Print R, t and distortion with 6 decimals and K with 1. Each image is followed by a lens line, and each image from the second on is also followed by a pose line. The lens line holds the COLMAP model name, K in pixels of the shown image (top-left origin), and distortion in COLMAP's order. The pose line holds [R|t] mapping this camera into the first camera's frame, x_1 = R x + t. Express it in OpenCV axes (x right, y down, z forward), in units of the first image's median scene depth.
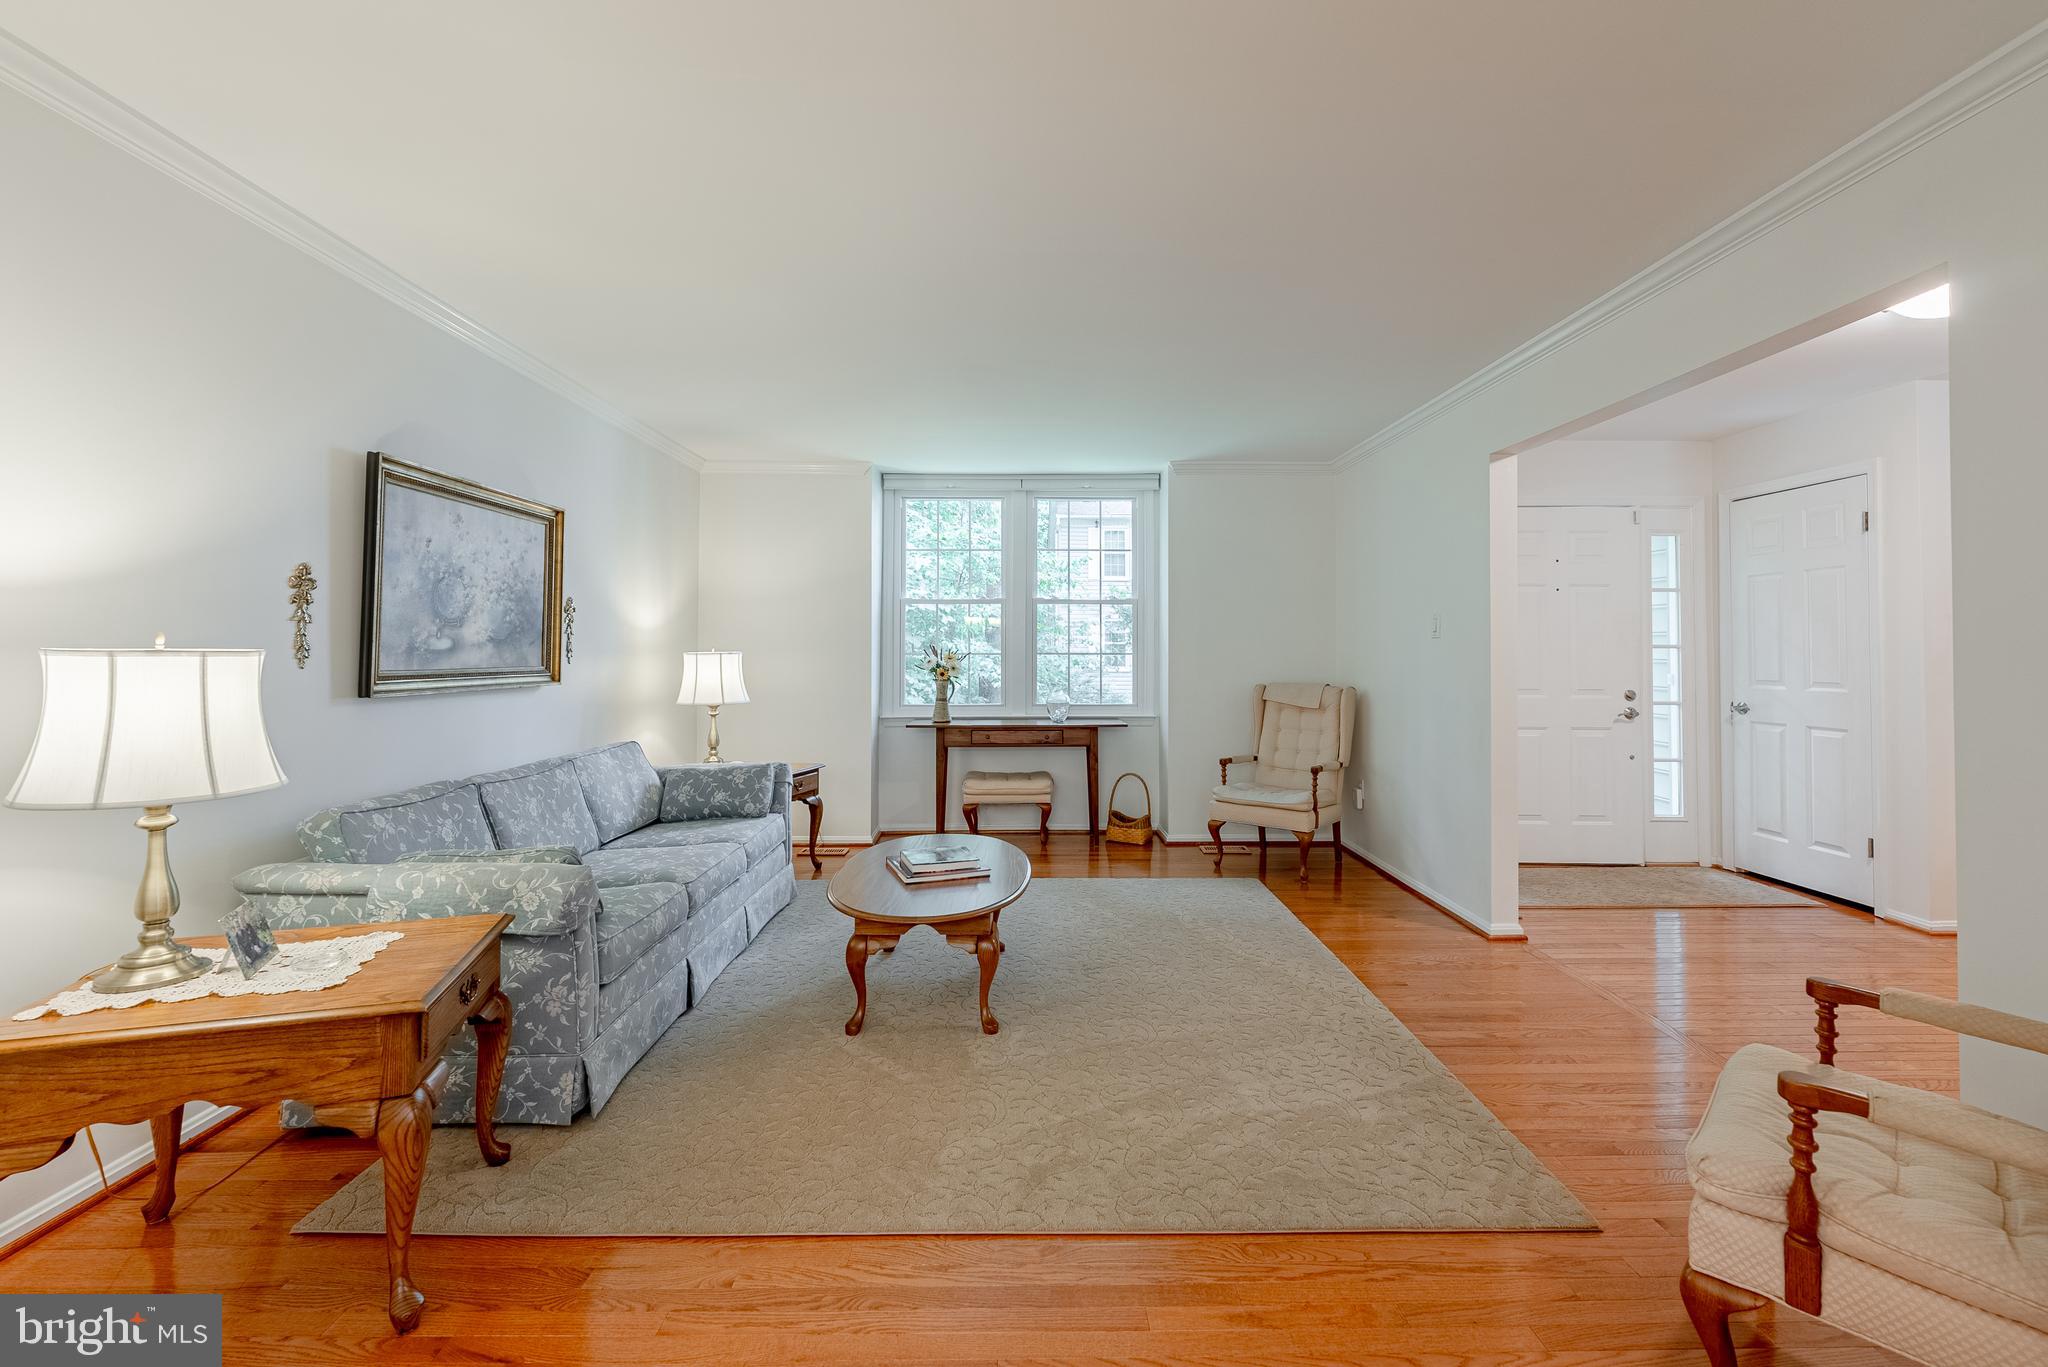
lens RADIAL K [[864.4, 0, 1032.8], [0, 864.4, 635.8], [0, 0, 1]] dist [0.000444, 0.000184]
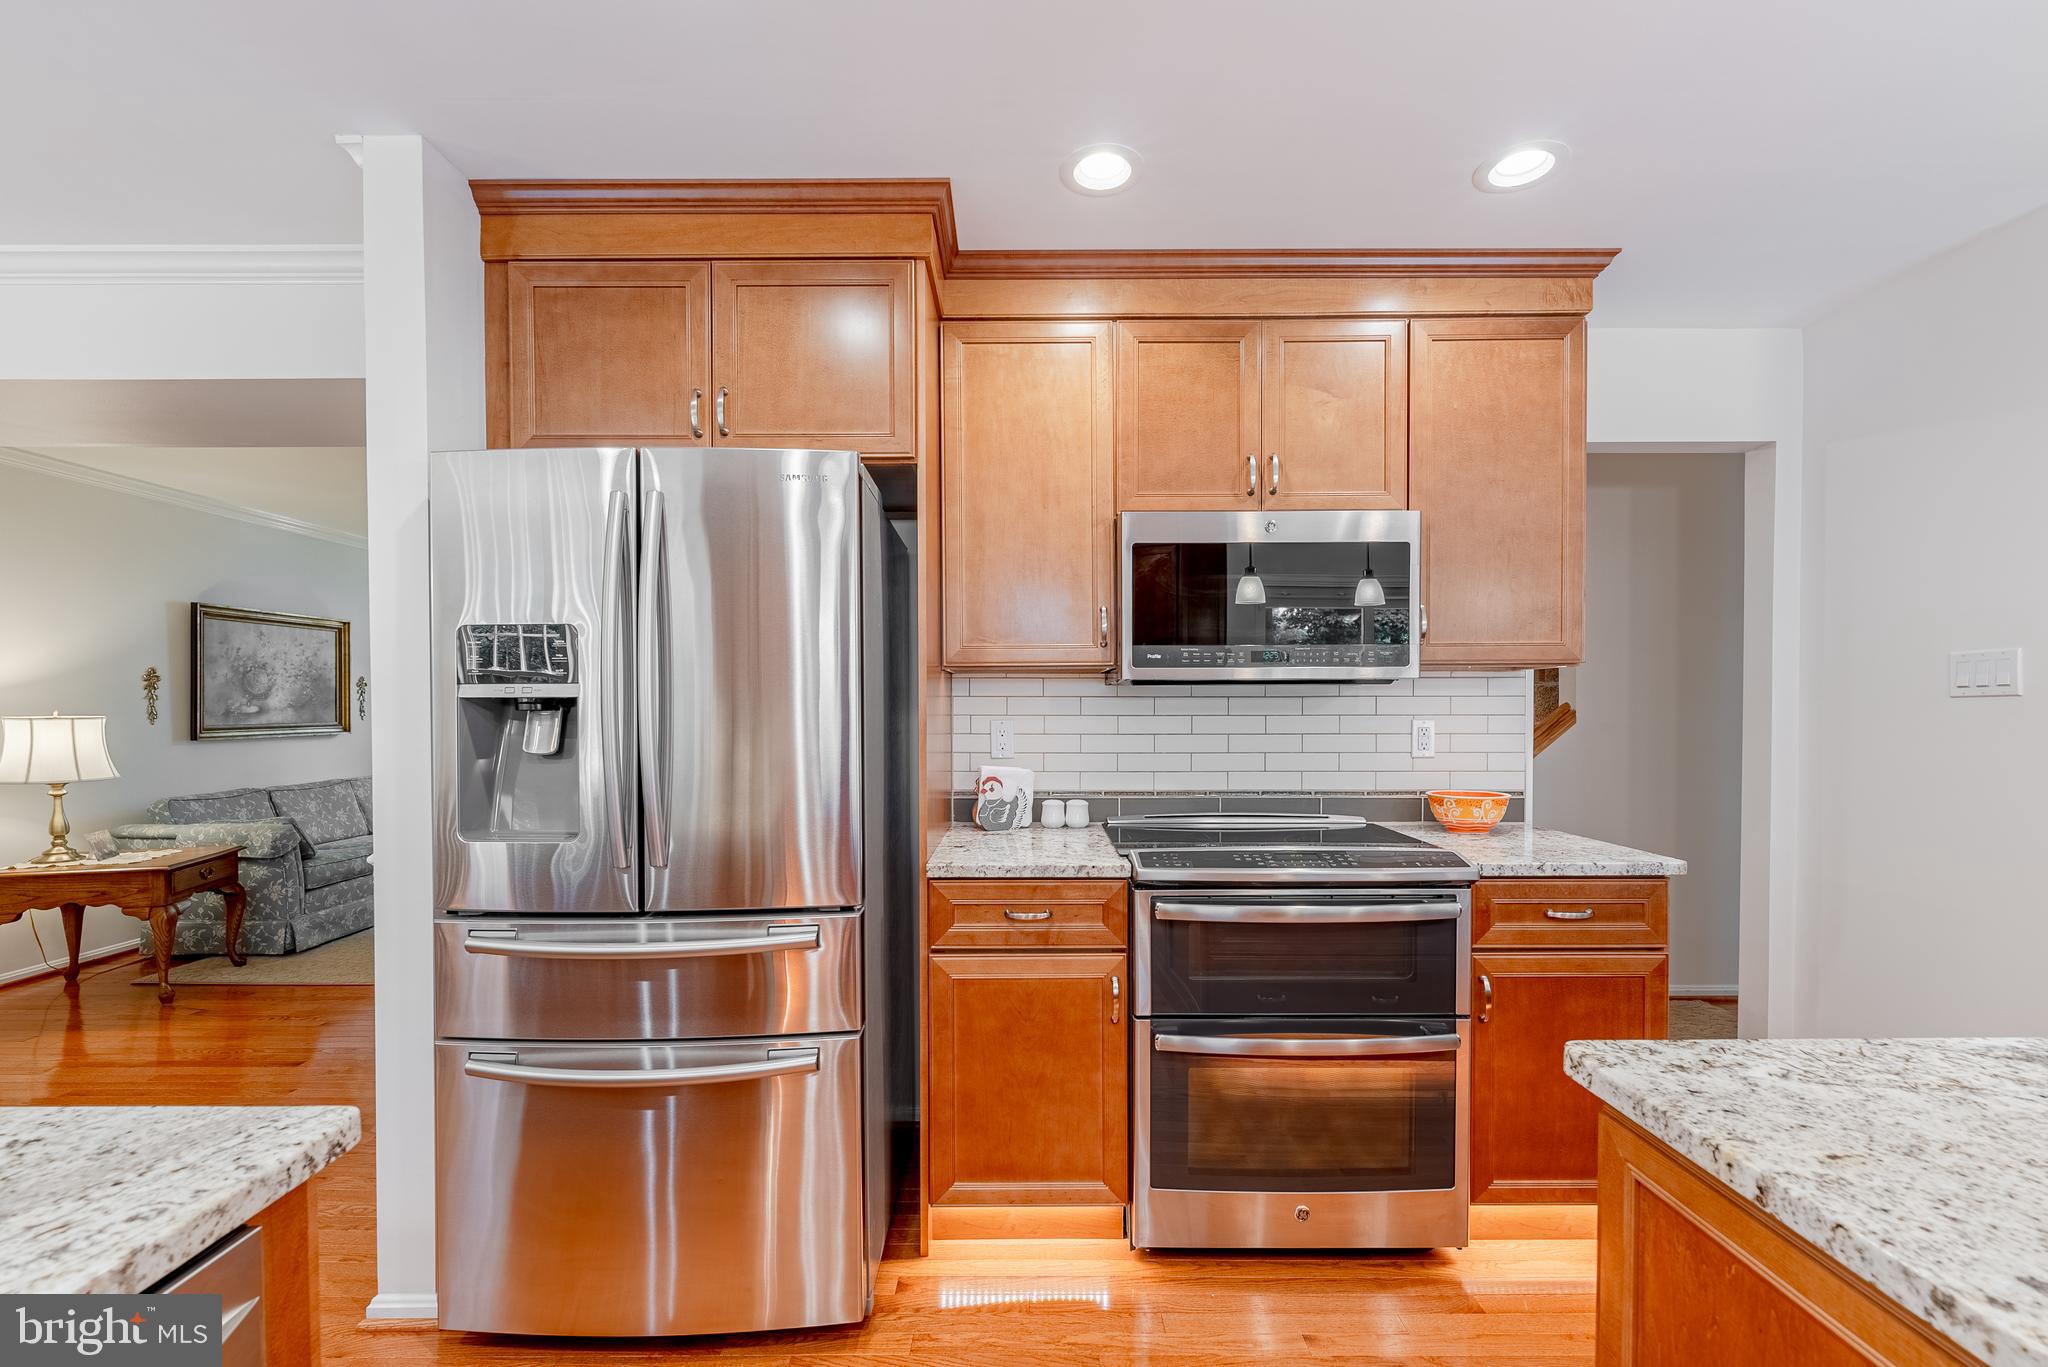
lens RADIAL K [[860.7, 0, 1021.6], [0, 860.7, 715.6], [0, 0, 1]] dist [-0.000094, -0.000072]
pose [[0.999954, -0.001421, -0.009518, 1.007988], [0.001743, 0.999421, 0.033970, -0.039535], [0.009464, -0.033985, 0.999378, -0.803388]]
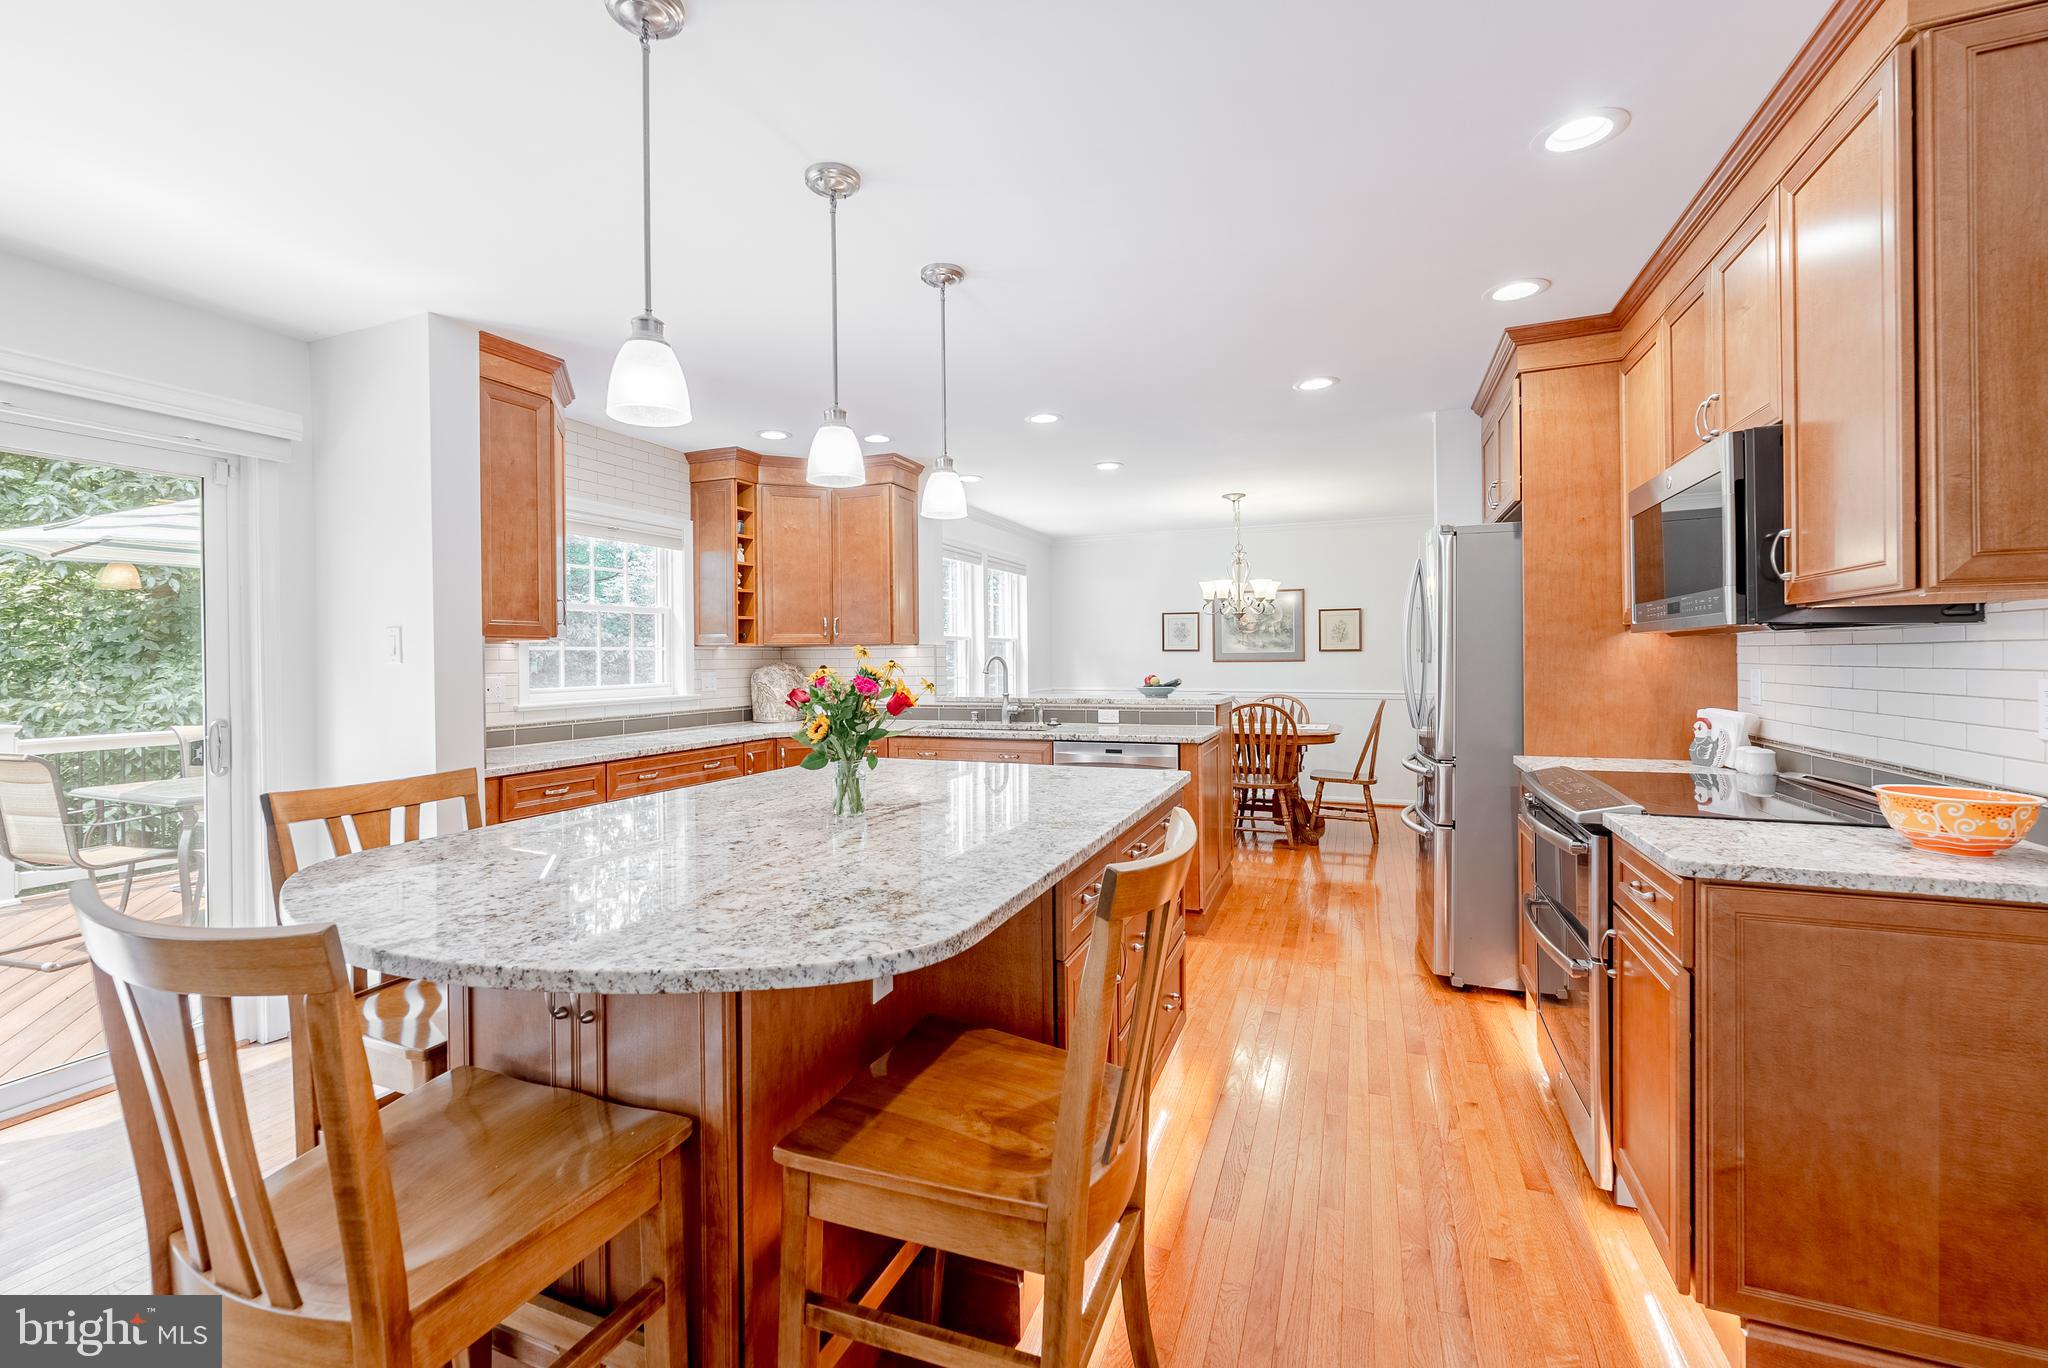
lens RADIAL K [[858.2, 0, 997.0], [0, 858.2, 663.0], [0, 0, 1]] dist [-0.000774, 0.000030]
pose [[-0.395858, 0.007592, -0.918280, 2.328460], [0.026463, 0.999645, -0.003143, -0.028496], [0.917930, -0.025545, -0.395918, -0.229489]]
